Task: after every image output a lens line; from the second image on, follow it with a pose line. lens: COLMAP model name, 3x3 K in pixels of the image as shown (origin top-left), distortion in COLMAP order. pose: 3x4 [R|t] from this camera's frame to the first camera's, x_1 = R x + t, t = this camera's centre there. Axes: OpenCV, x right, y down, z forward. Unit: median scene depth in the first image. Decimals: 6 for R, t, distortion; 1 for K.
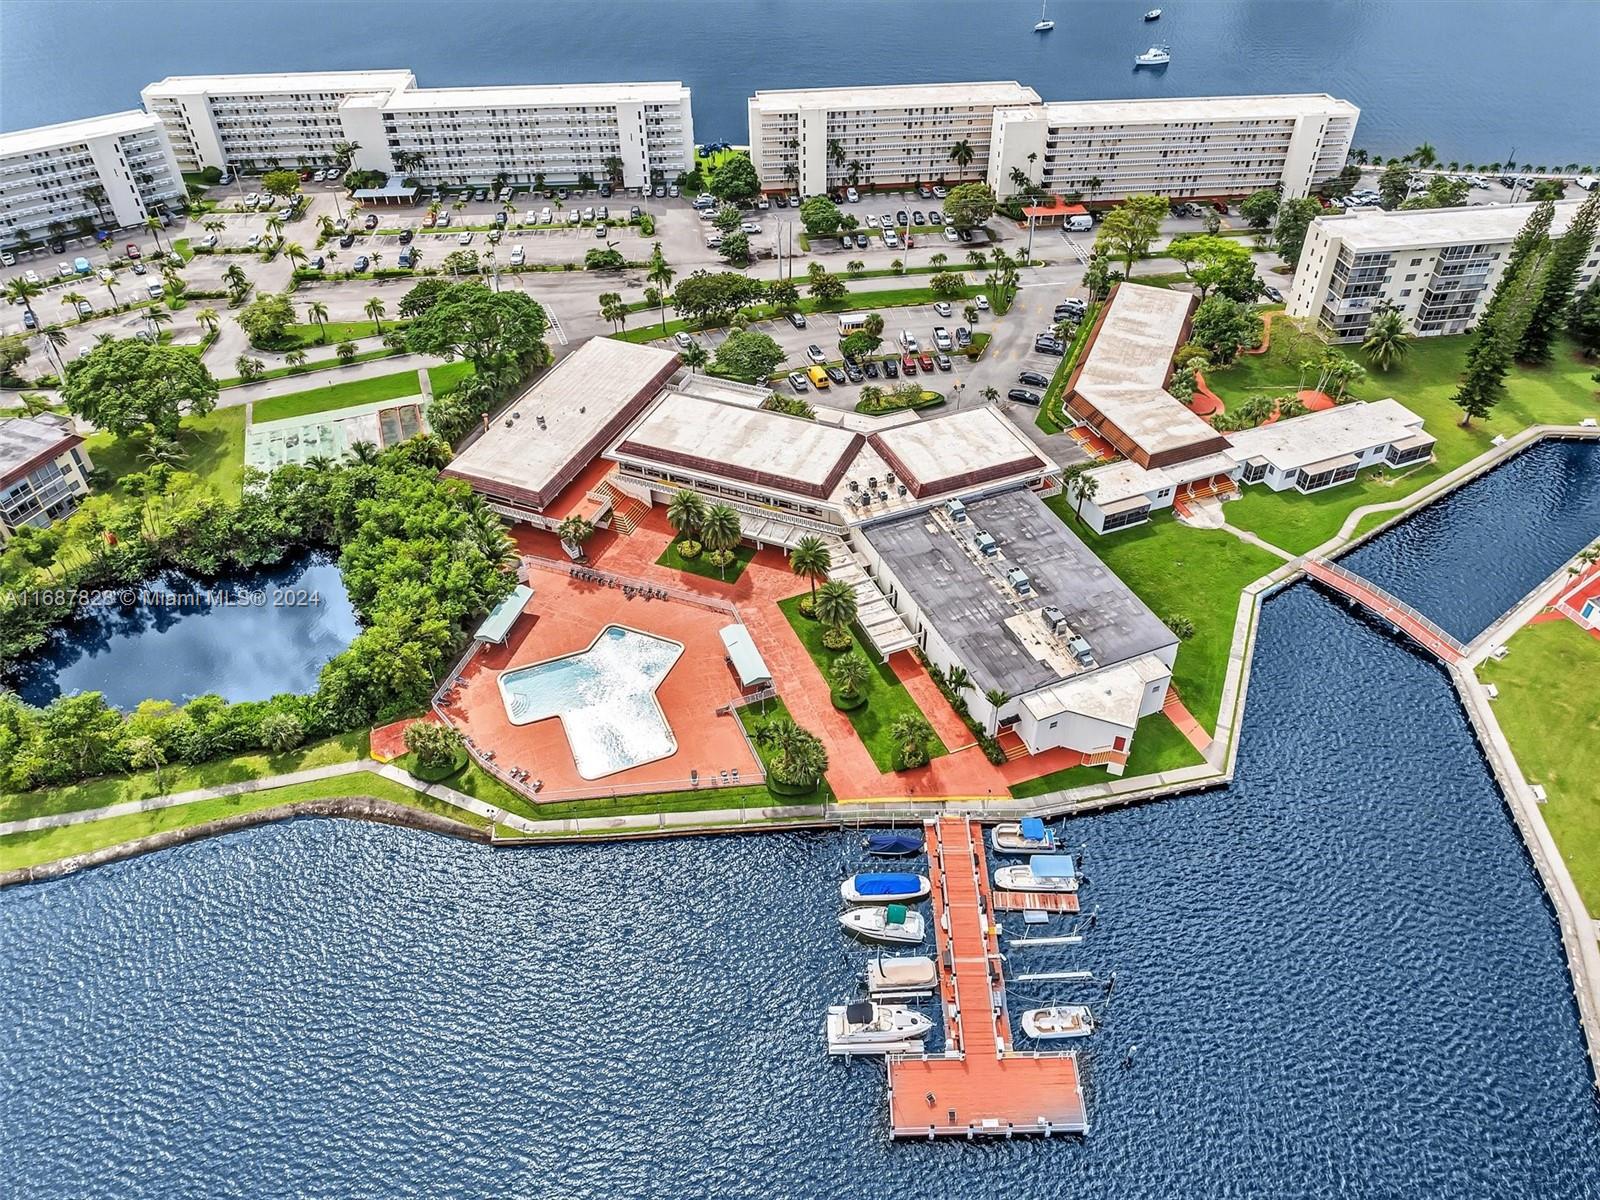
lens RADIAL K [[1157.7, 0, 800.0], [0, 1157.7, 600.0], [0, 0, 1]] dist [-0.033766, 0.003756]
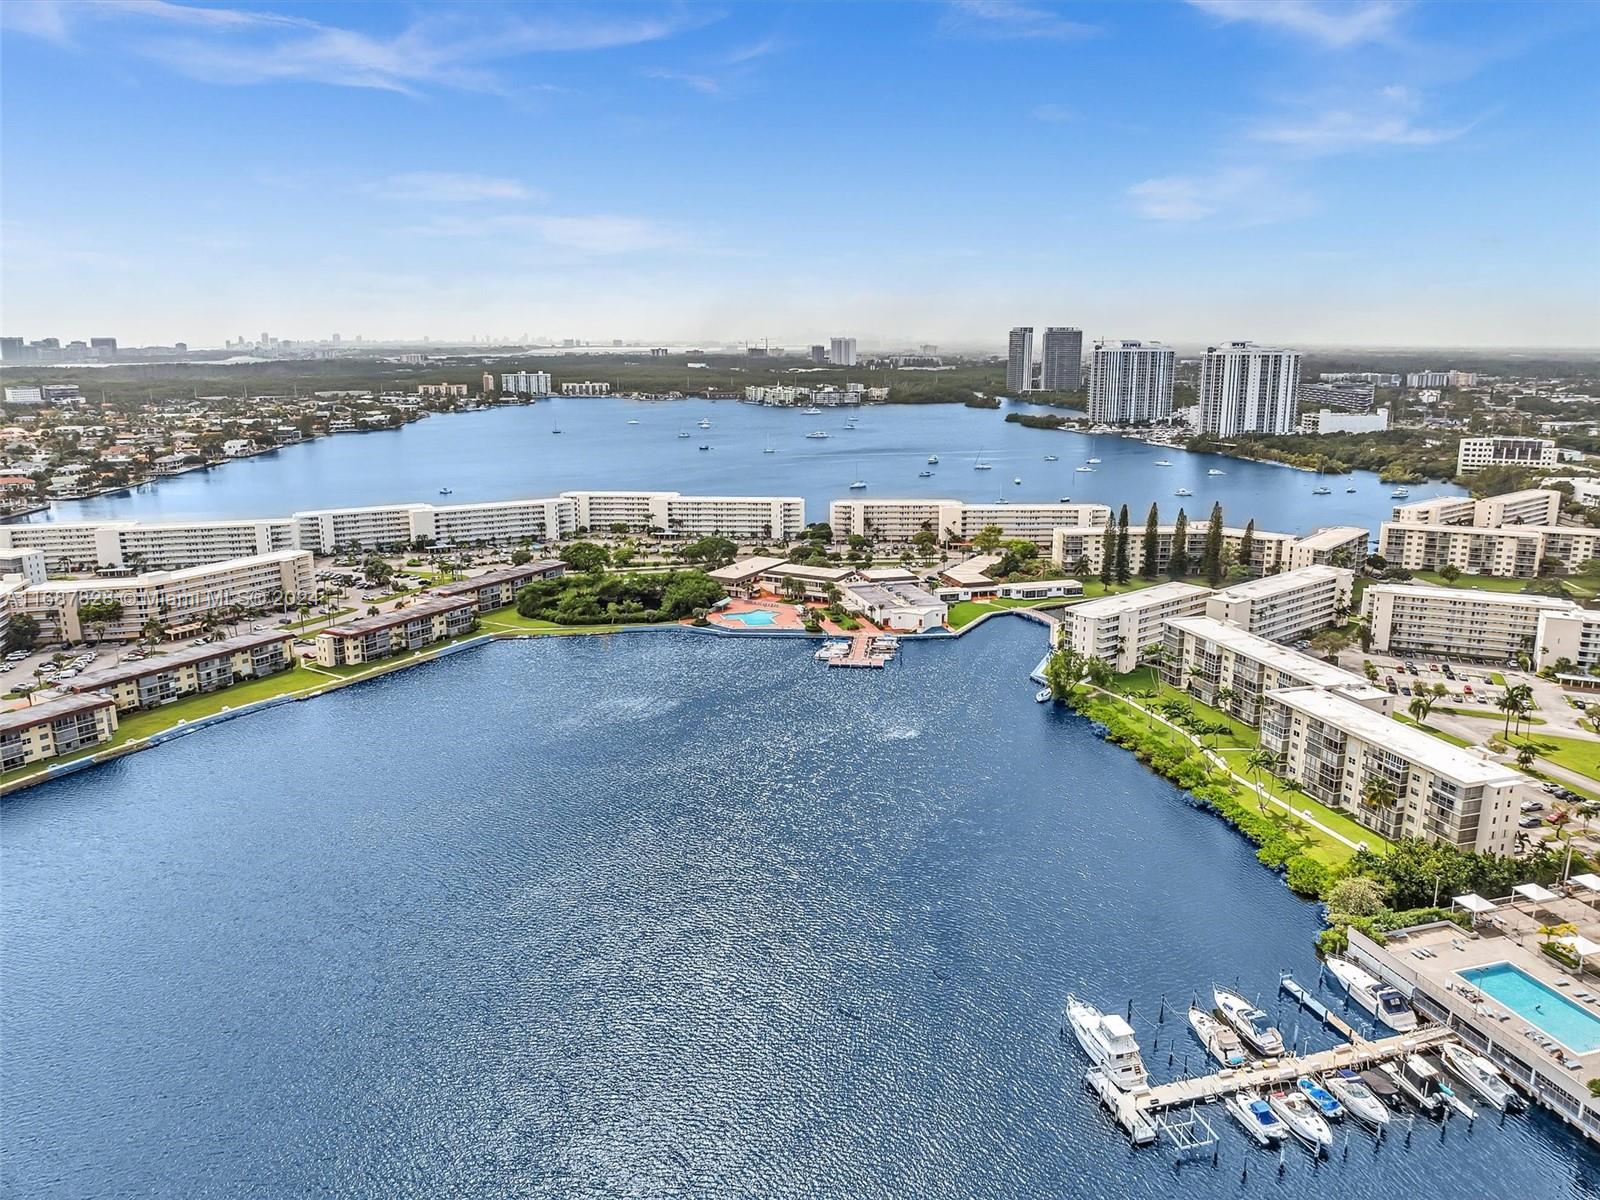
lens RADIAL K [[1157.7, 0, 800.0], [0, 1157.7, 600.0], [0, 0, 1]] dist [-0.033766, 0.003756]
pose [[0.993671, 0.026622, -0.109132, 0.149913], [-0.073330, 0.889684, -0.450650, 0.763243], [0.085096, 0.455800, 0.886005, -0.919723]]
